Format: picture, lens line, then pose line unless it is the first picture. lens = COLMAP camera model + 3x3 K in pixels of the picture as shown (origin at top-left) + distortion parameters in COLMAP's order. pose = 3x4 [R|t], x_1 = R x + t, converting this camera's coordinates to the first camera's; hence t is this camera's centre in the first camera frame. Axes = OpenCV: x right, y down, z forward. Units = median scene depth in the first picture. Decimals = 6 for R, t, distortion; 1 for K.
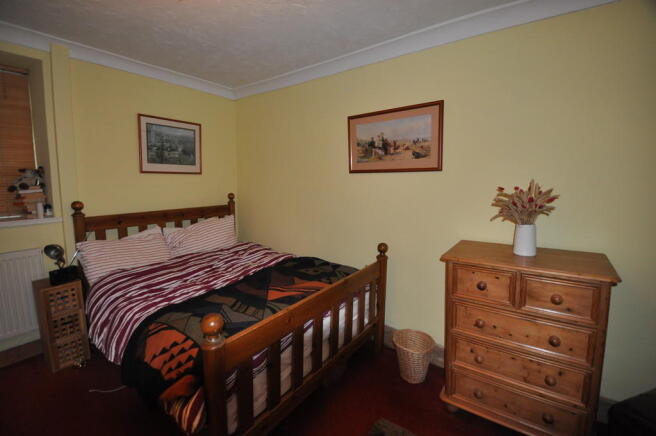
lens RADIAL K [[294.3, 0, 324.6], [0, 294.3, 207.5], [0, 0, 1]] dist [-0.001392, -0.000546]
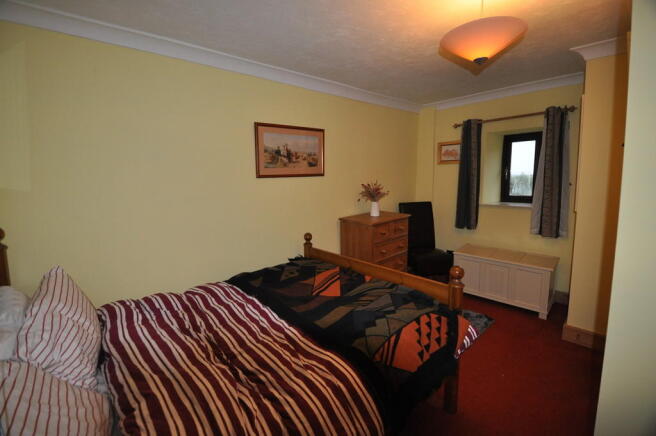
lens RADIAL K [[294.3, 0, 324.6], [0, 294.3, 207.5], [0, 0, 1]] dist [-0.001392, -0.000546]
pose [[0.169688, -0.101617, 0.980245, -1.005671], [0.124072, 0.988958, 0.081043, -0.079434], [-0.977656, 0.107868, 0.180422, 0.686775]]
